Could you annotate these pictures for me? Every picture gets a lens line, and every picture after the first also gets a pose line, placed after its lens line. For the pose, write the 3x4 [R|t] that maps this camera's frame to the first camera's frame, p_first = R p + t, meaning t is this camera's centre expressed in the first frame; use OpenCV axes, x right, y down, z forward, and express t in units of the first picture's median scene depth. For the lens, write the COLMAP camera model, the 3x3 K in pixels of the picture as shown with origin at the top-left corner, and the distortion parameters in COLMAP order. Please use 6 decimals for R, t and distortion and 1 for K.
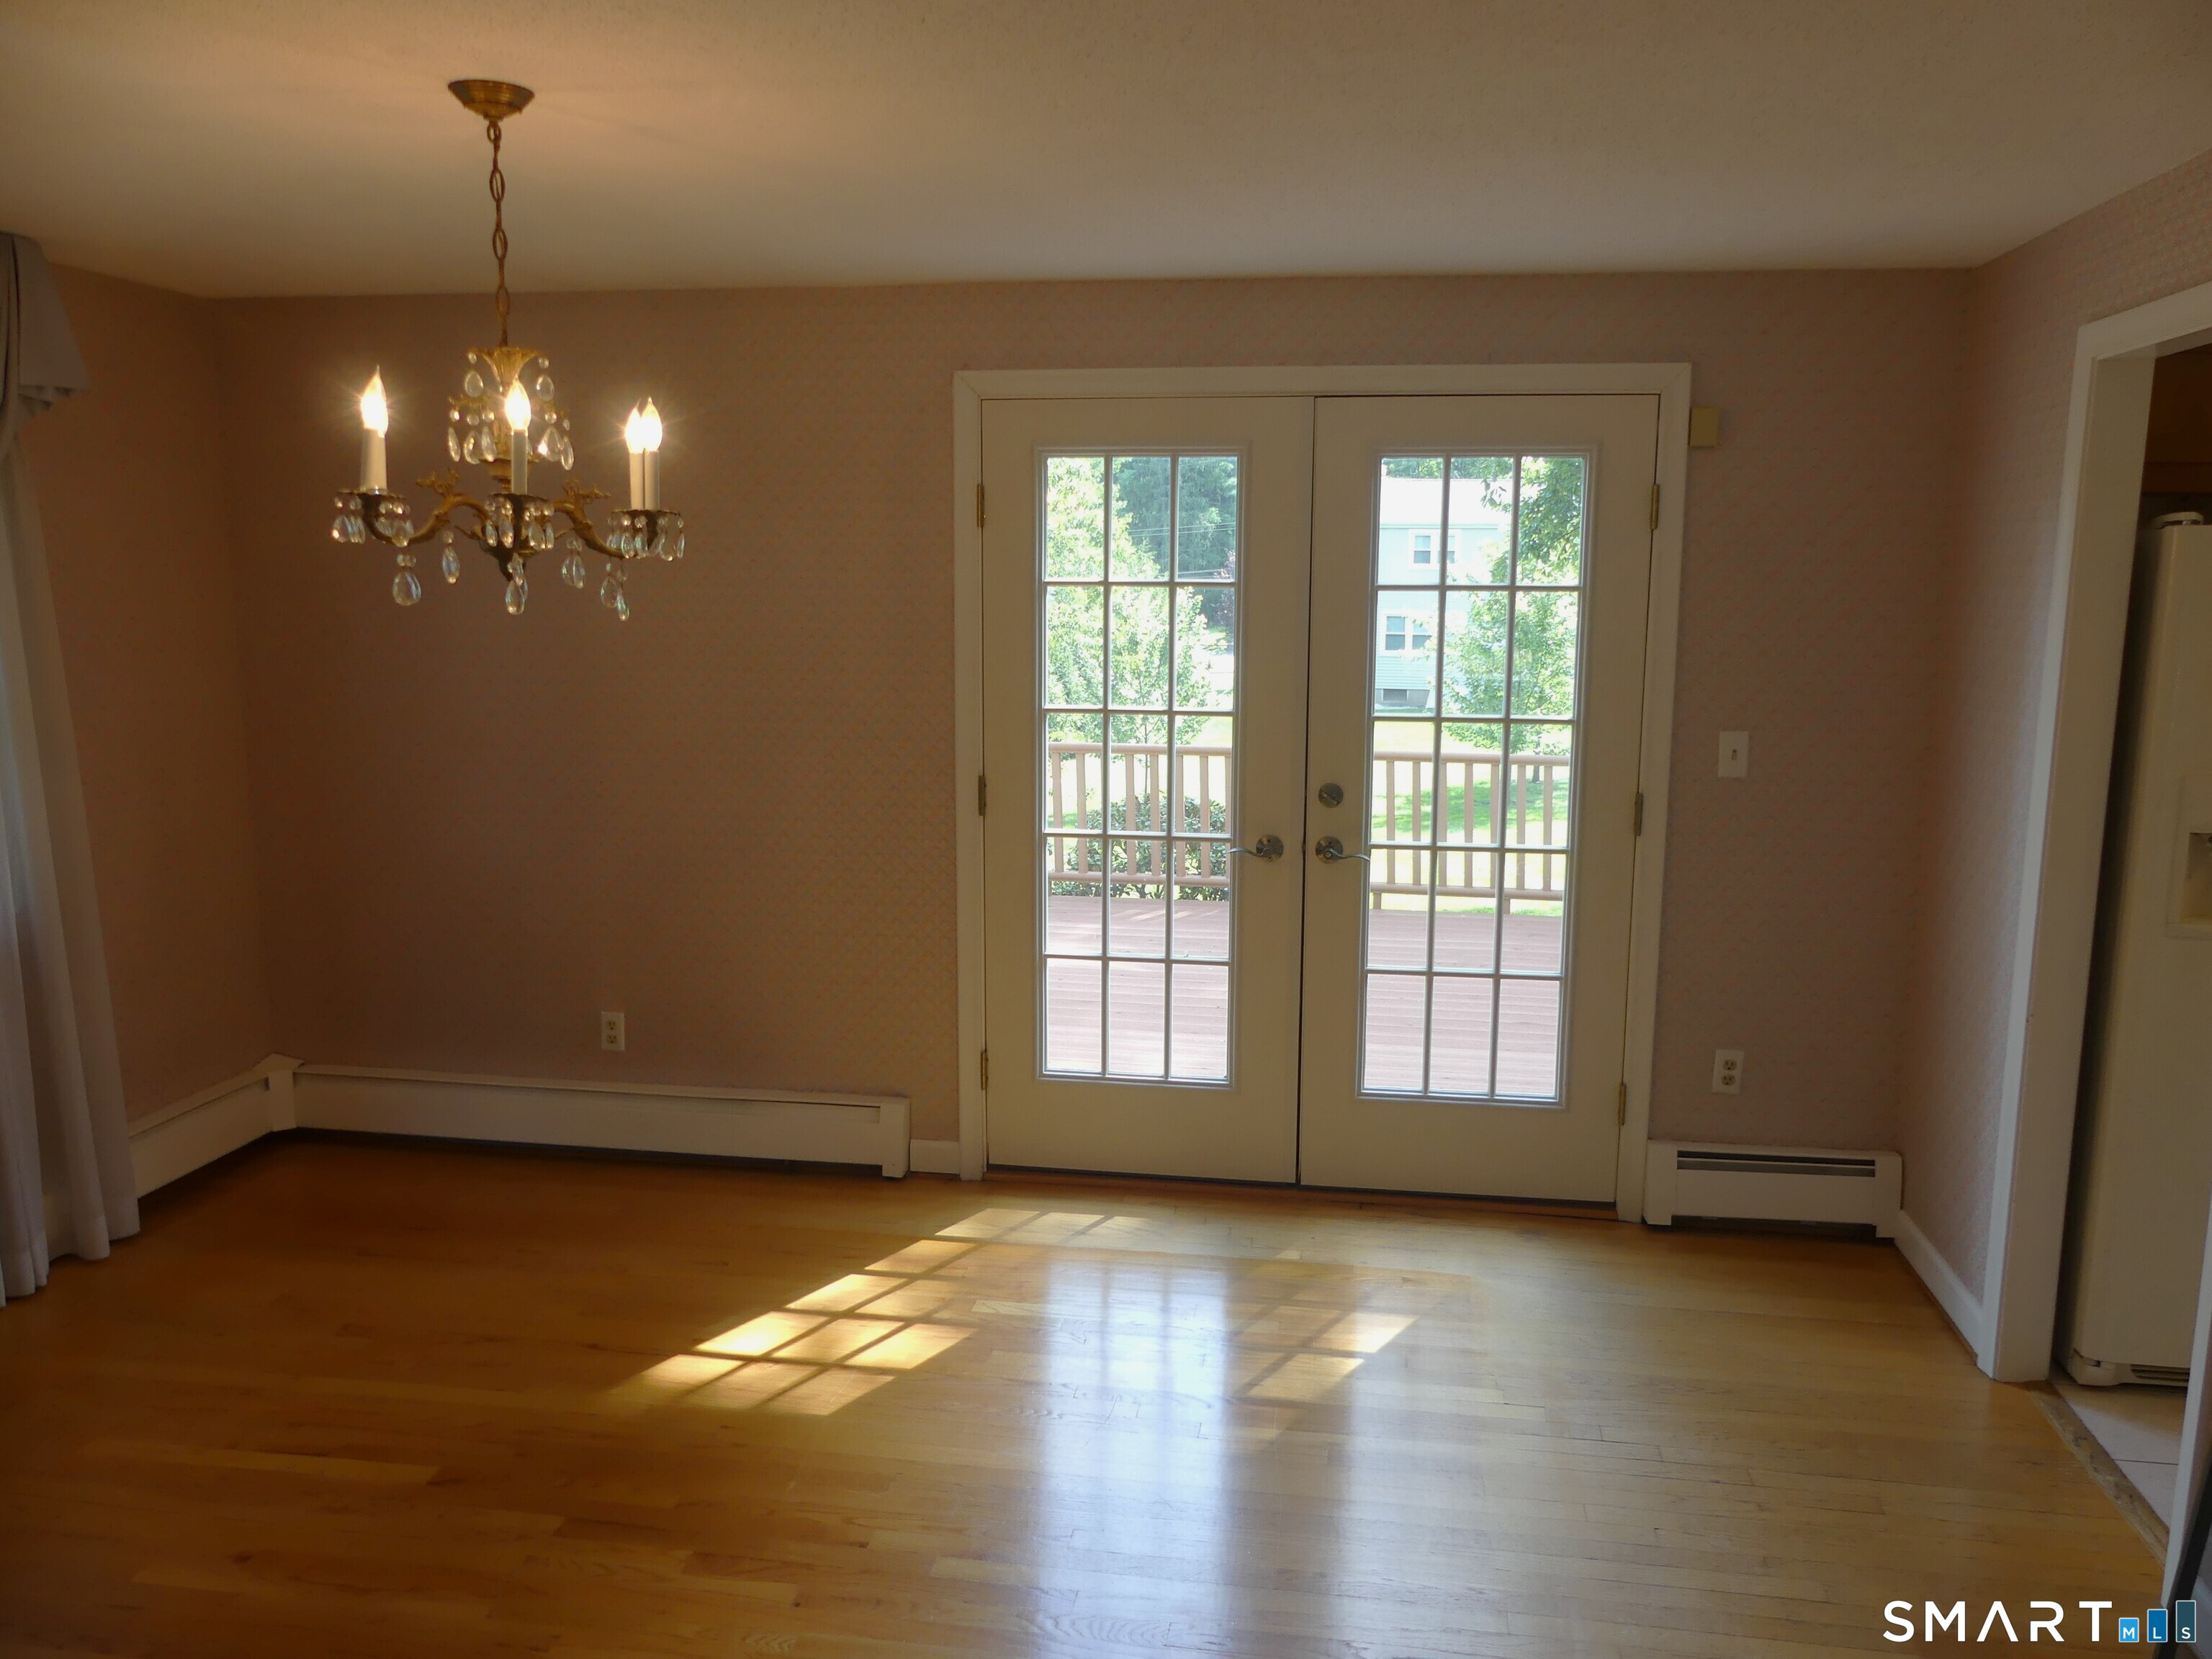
lens RADIAL K [[1681.7, 0, 1123.0], [0, 1681.7, 832.5], [0, 0, 1]] dist [-0.039053, 0.052873]
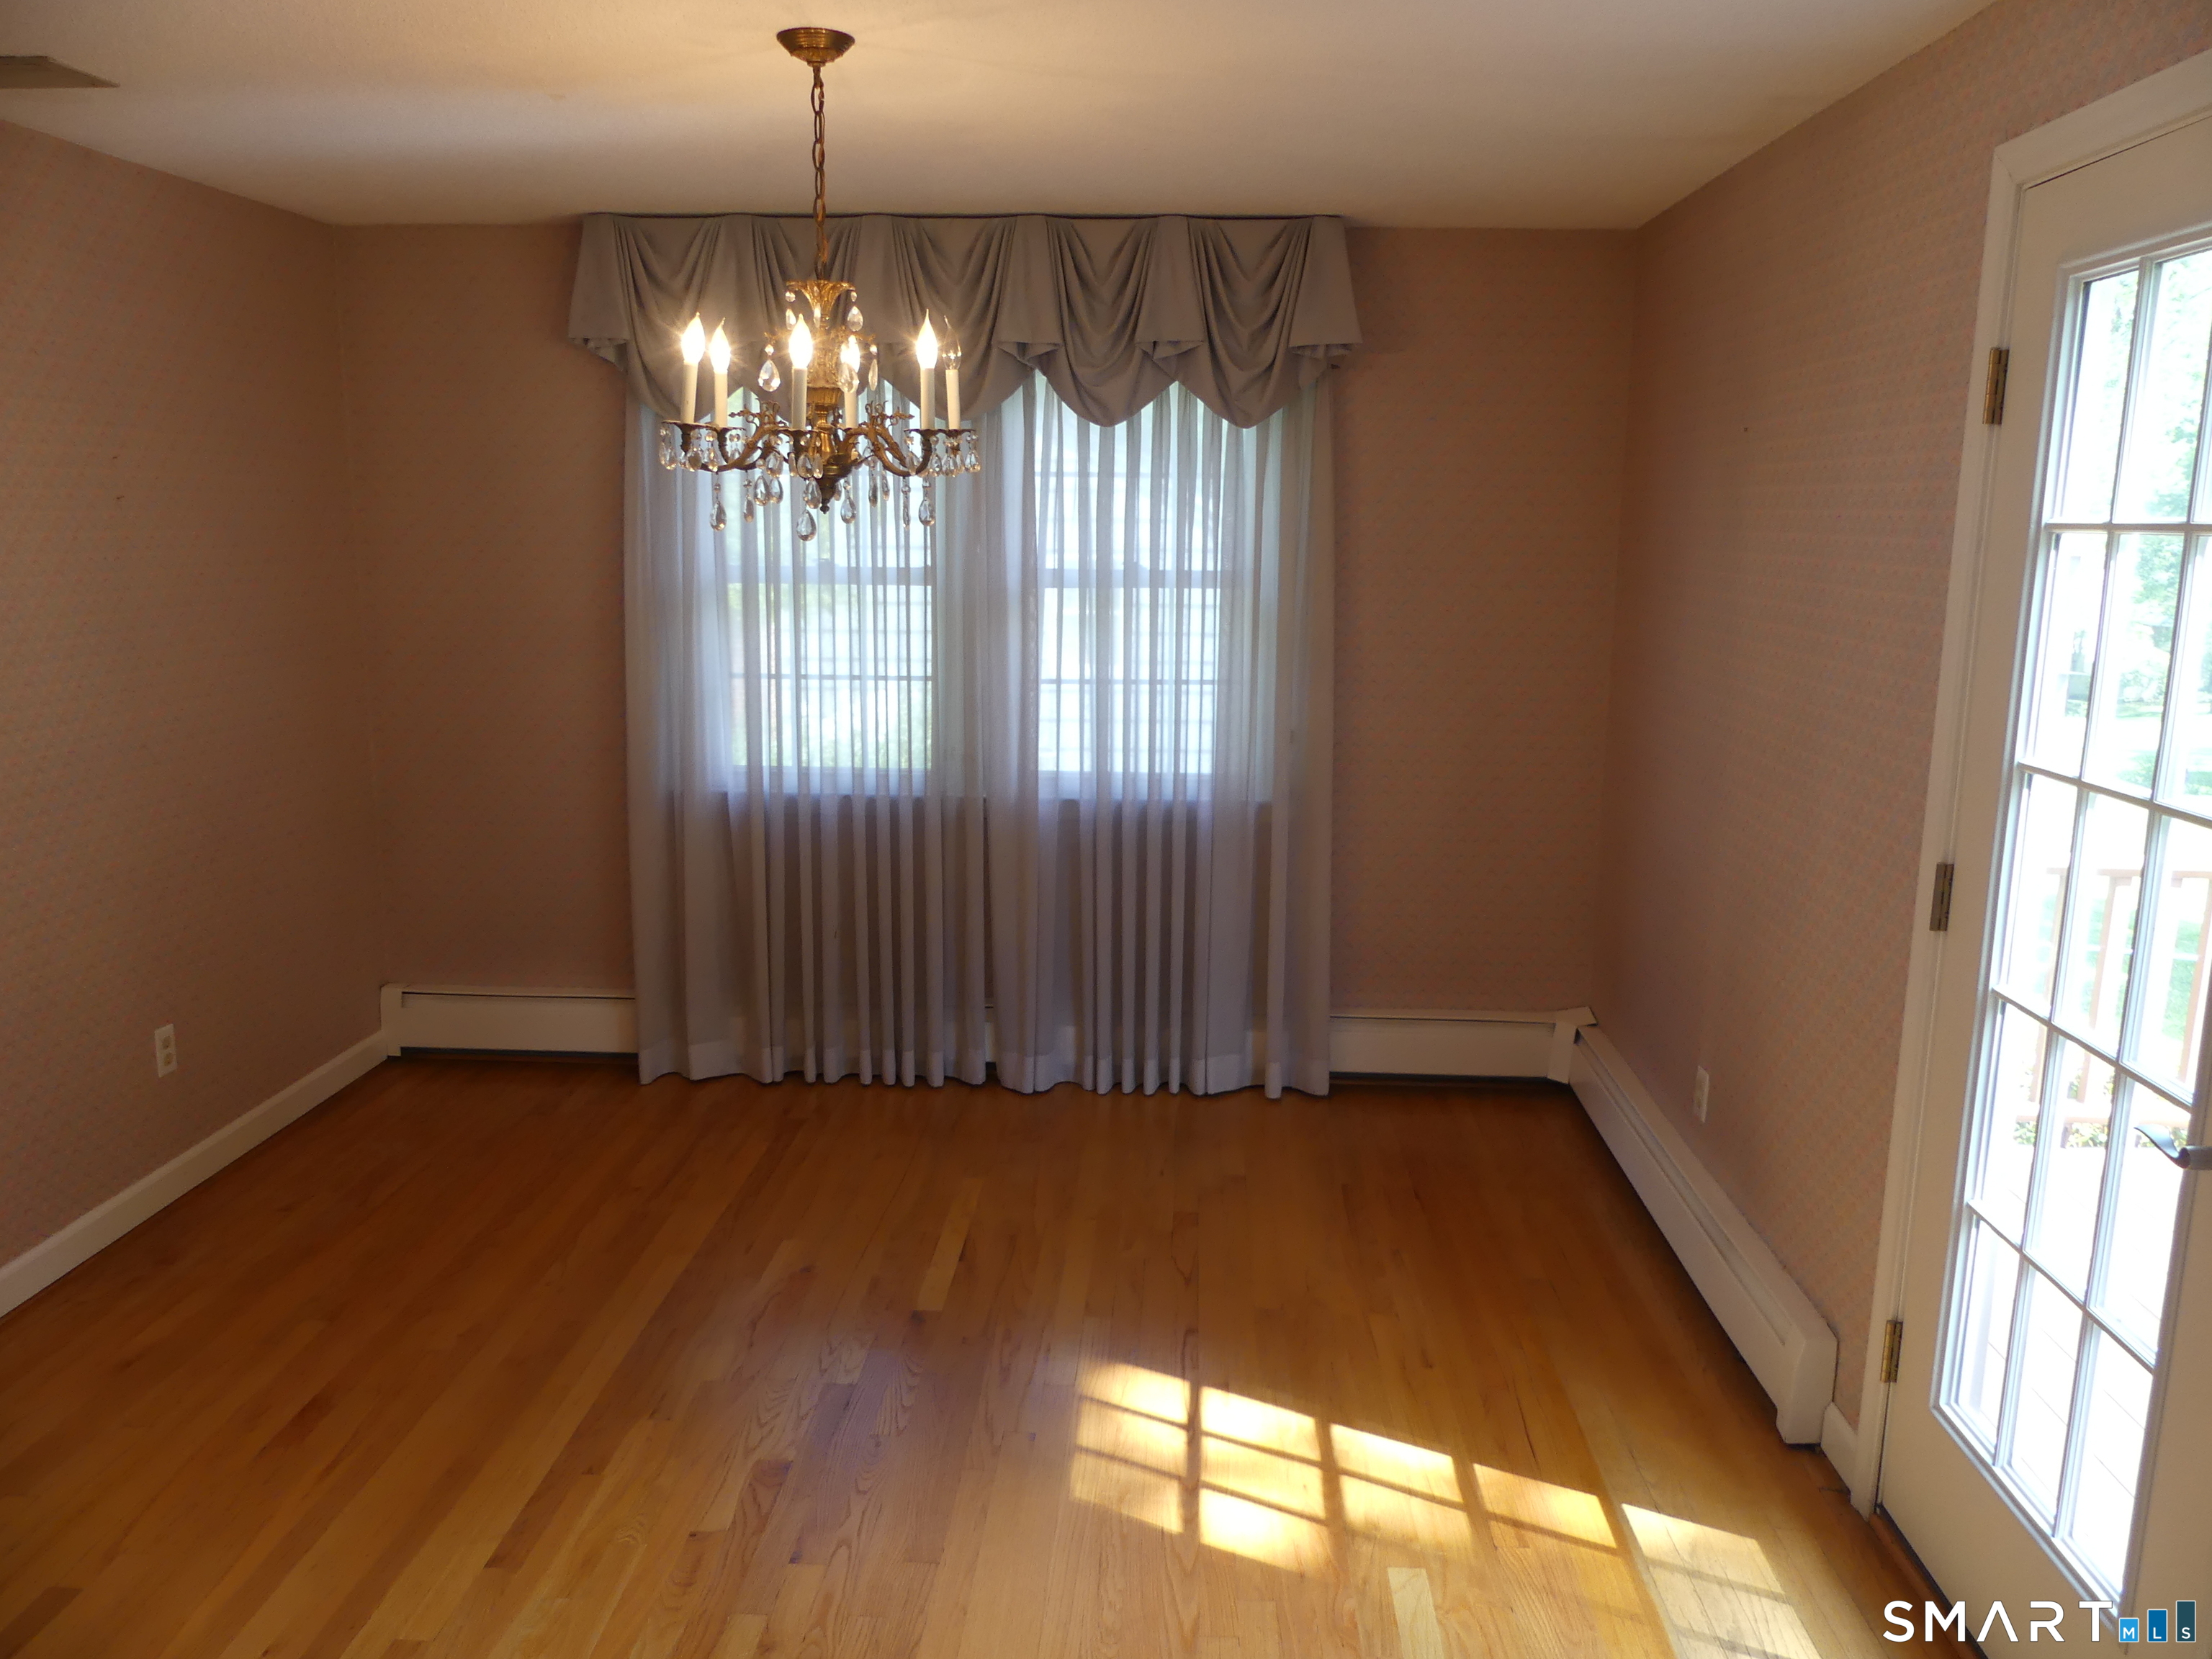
lens RADIAL K [[1681.7, 0, 1123.0], [0, 1681.7, 832.5], [0, 0, 1]] dist [-0.039053, 0.052873]
pose [[0.110734, 0.183157, -0.976827, 0.511094], [-0.167210, 0.972295, 0.163352, -0.104481], [0.979683, 0.145247, 0.138291, 0.743241]]
